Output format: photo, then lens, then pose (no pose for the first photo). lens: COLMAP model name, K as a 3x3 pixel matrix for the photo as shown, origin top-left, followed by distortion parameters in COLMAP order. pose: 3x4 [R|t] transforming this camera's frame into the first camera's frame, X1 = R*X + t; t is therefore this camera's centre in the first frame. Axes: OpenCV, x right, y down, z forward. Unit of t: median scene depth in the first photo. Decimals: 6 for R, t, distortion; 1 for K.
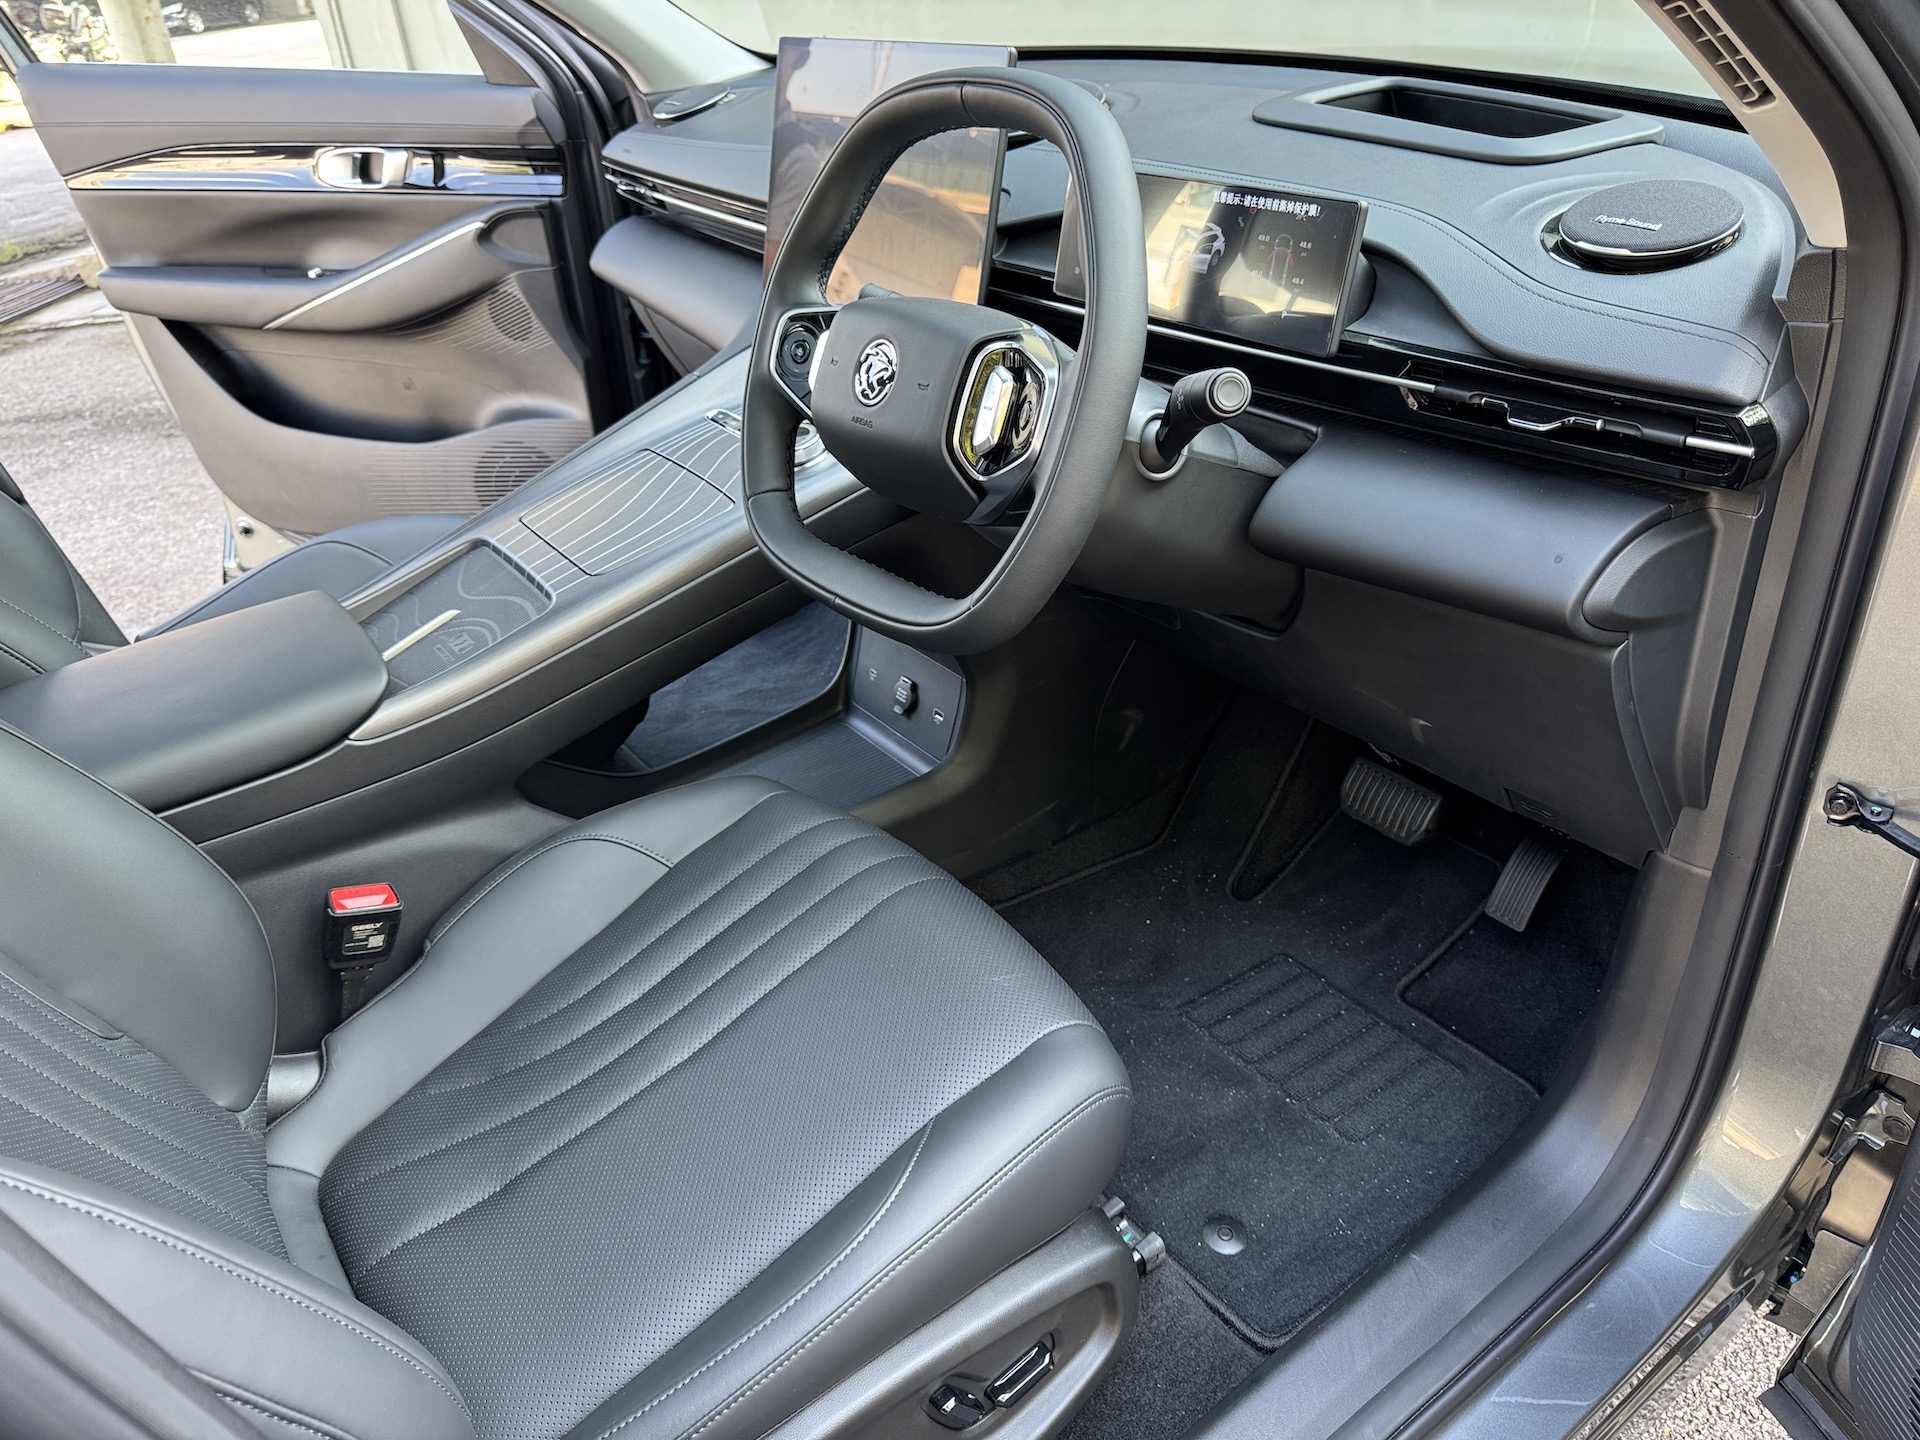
lens RADIAL K [[1371.8, 0, 950.5], [0, 1371.8, 668.2], [0, 0, 1]] dist [-0.003237, -0.000049]
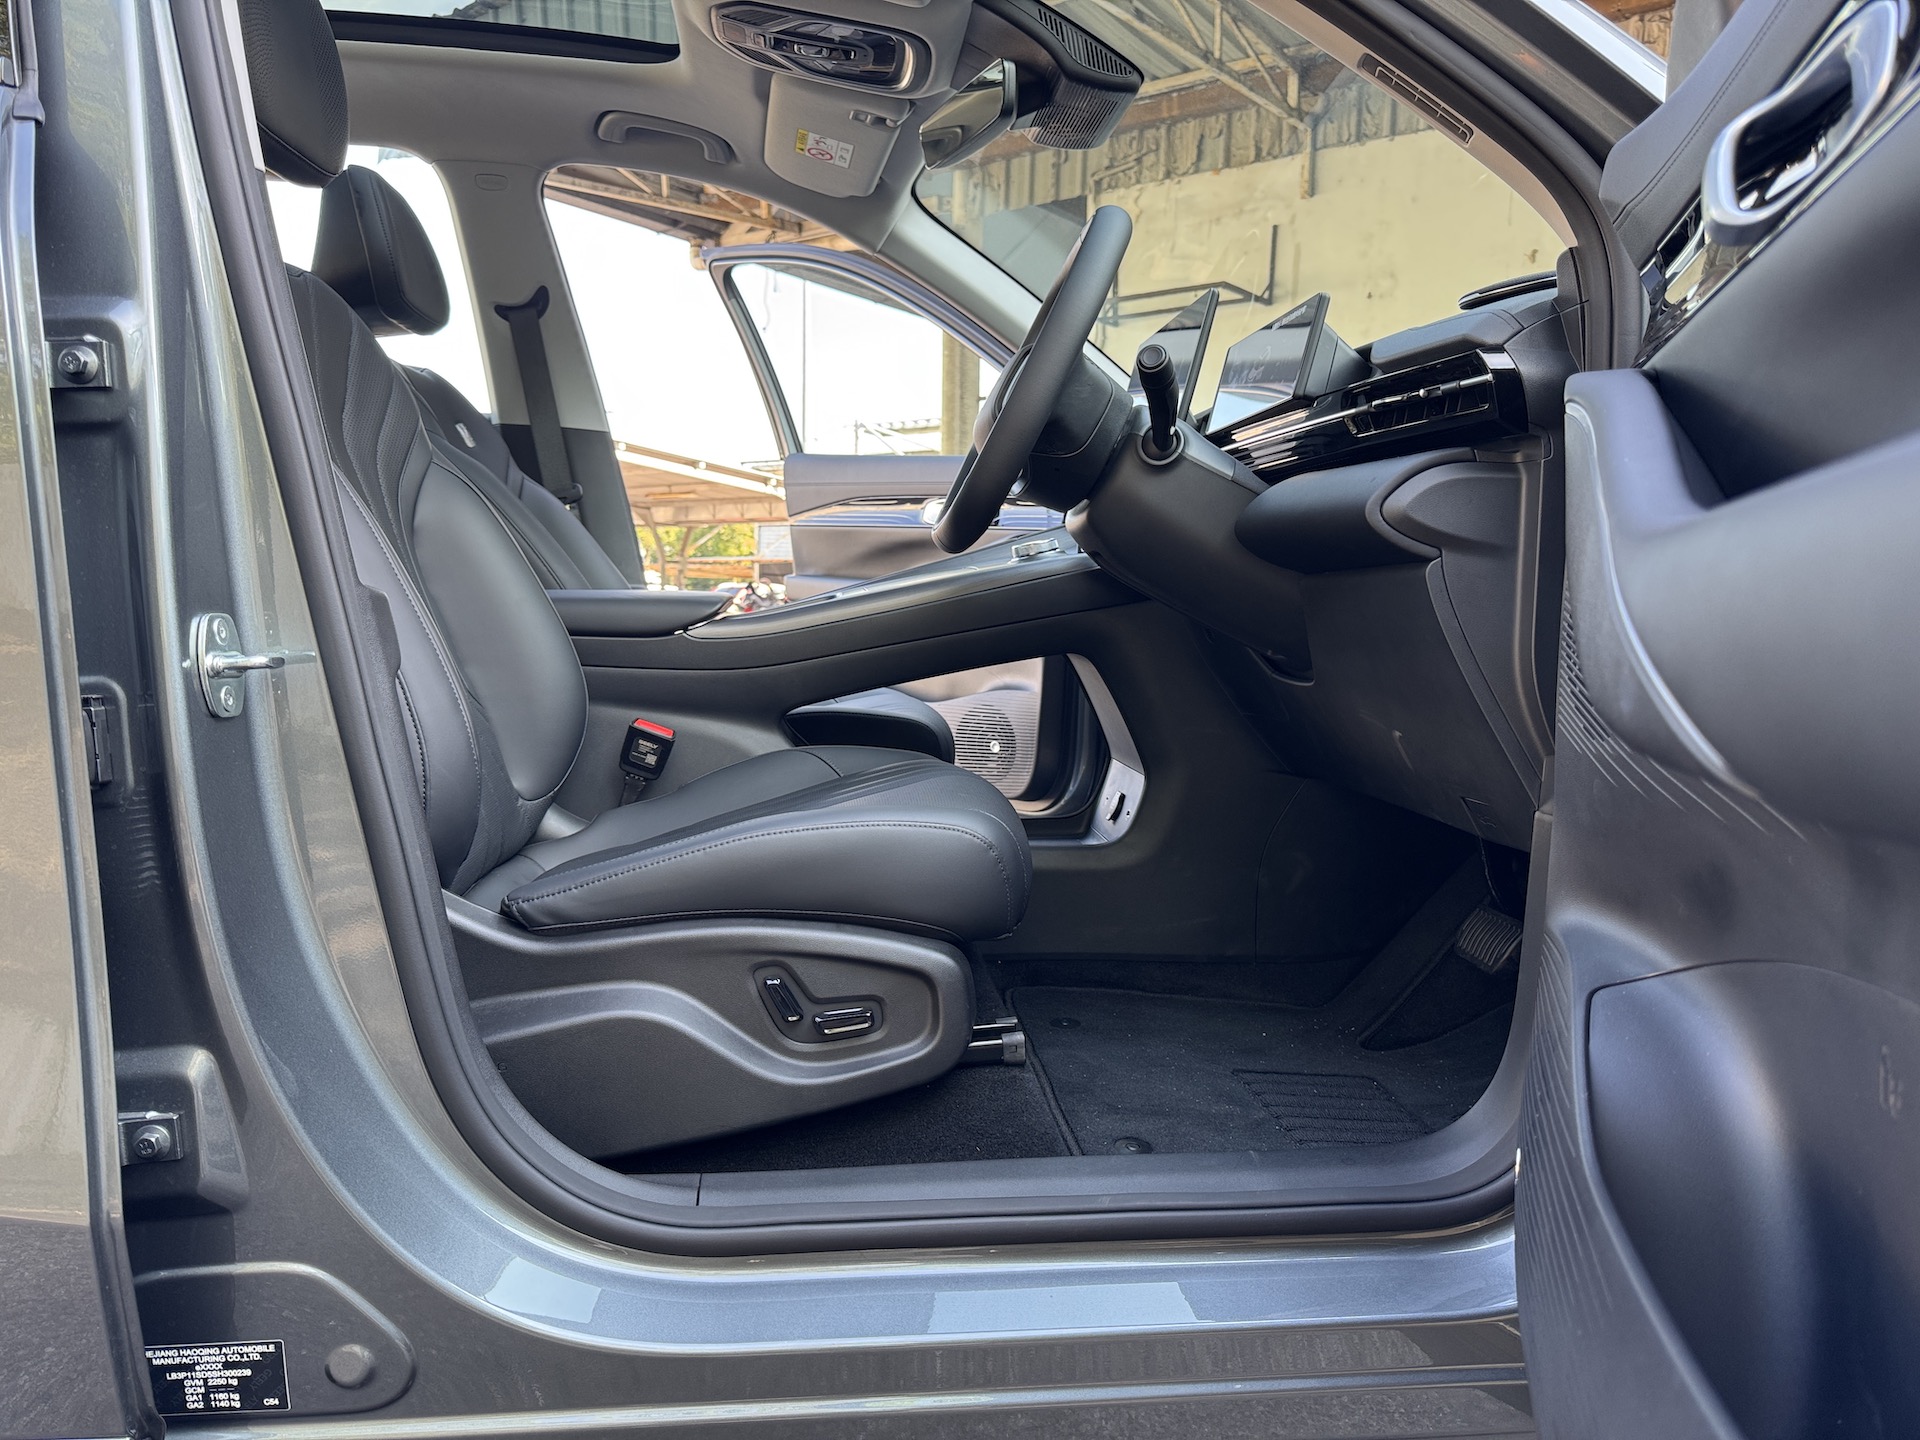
lens RADIAL K [[1350.2, 0, 960.0], [0, 1350.2, 720.0], [0, 0, 1]] dist [0.013427, 0.002484]
pose [[0.855736, 0.127389, -0.501485, 0.419207], [-0.314012, 0.898184, -0.307672, 0.347004], [0.411232, 0.420758, 0.808610, -0.060607]]
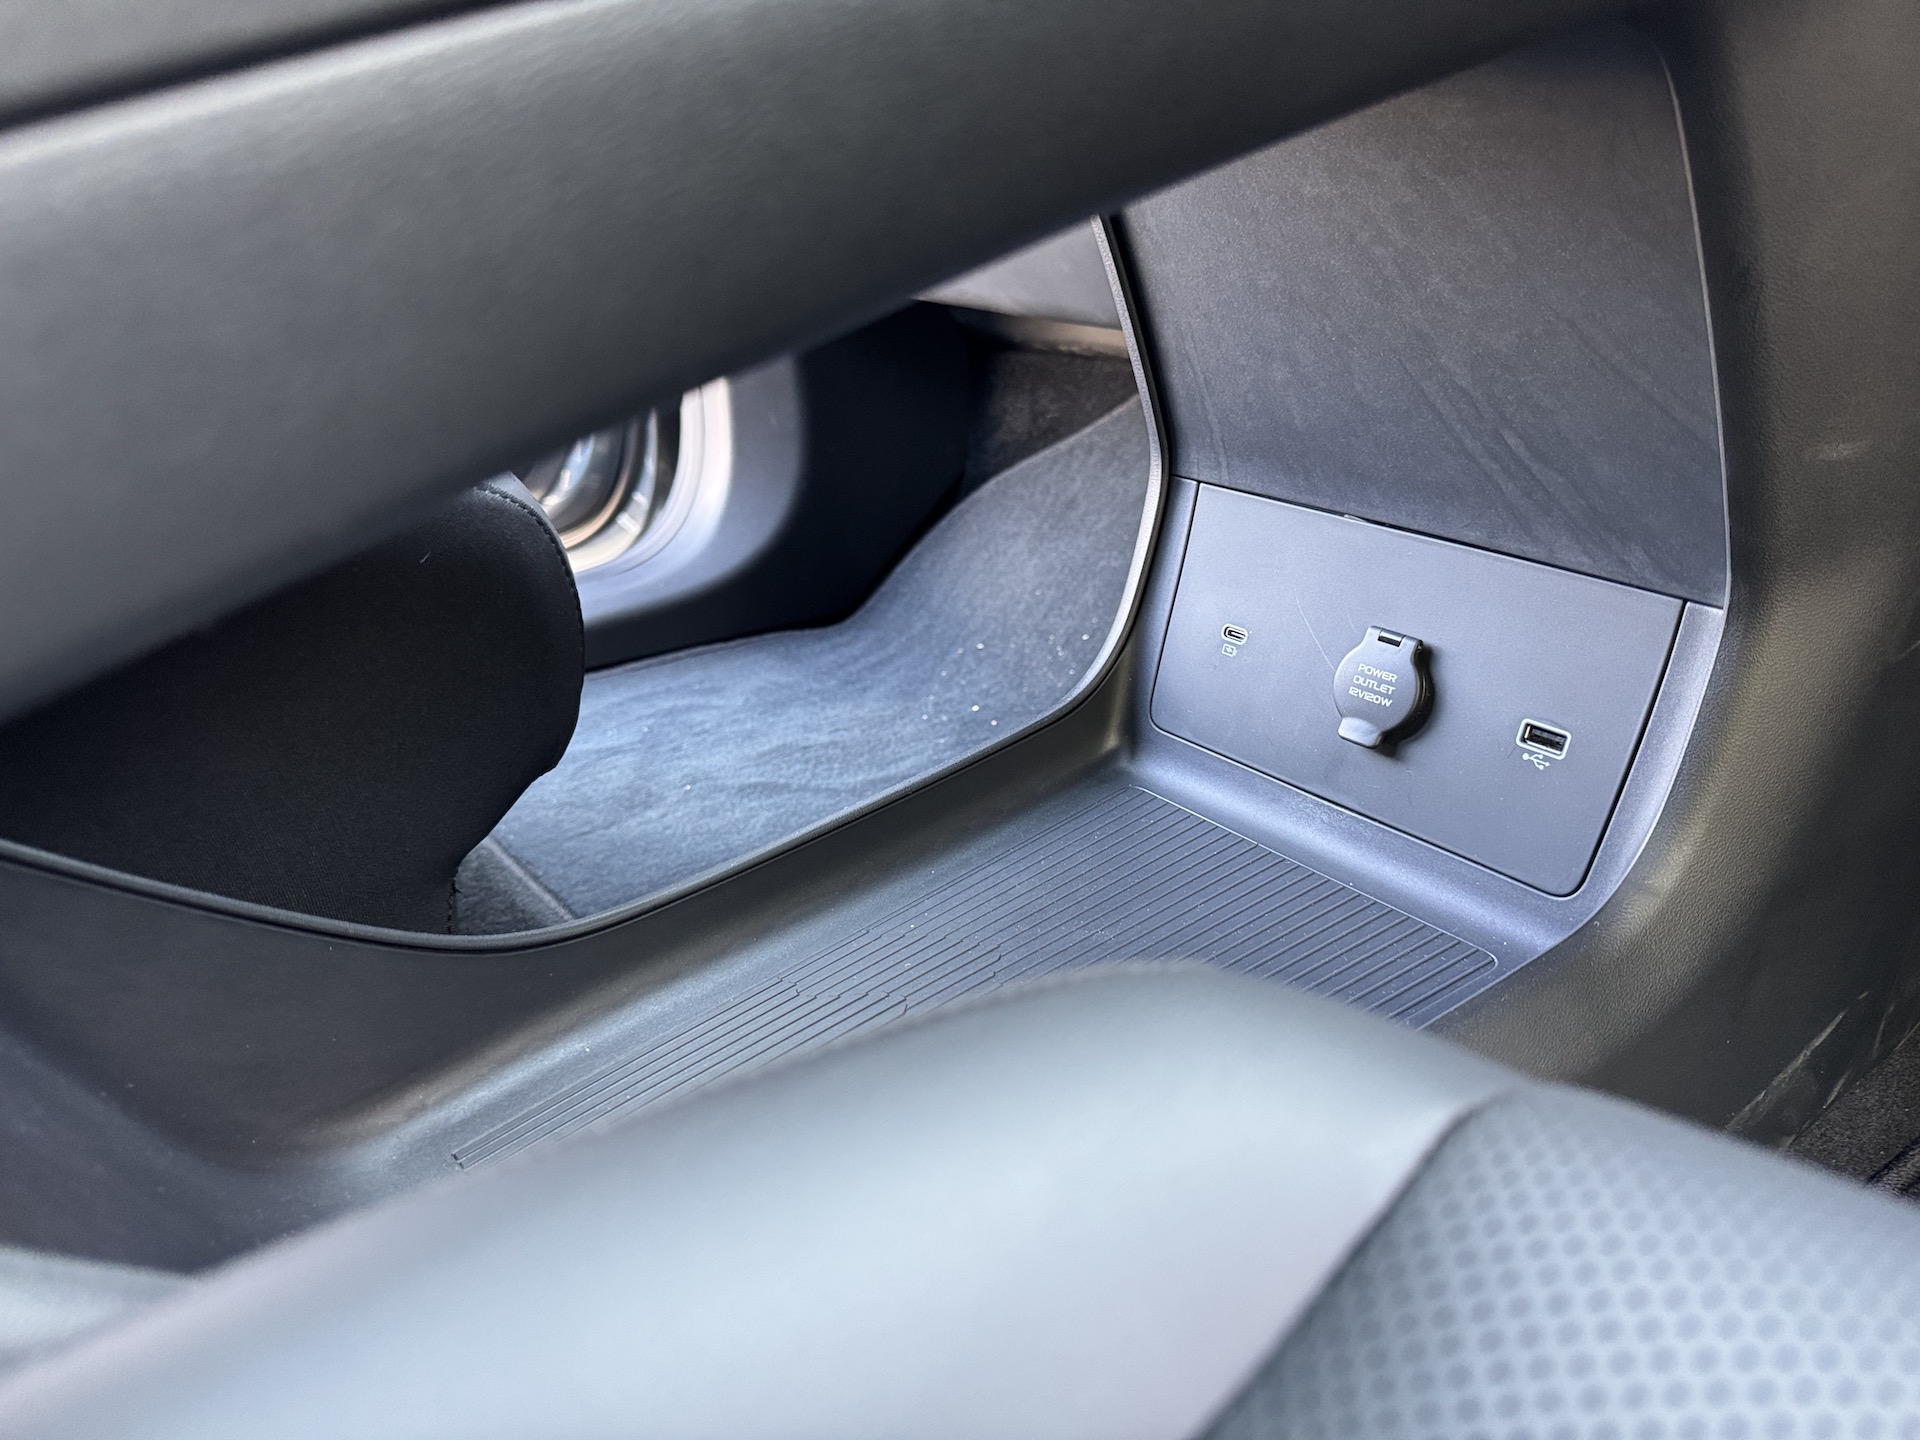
lens RADIAL K [[1351.0, 0, 960.0], [0, 1351.0, 720.0], [0, 0, 1]] dist [0.001795, -0.000326]
pose [[0.997798, 0.007582, 0.065884, -0.144378], [-0.003443, 0.998026, -0.062709, 0.045527], [-0.066229, 0.062344, 0.995855, 0.651425]]
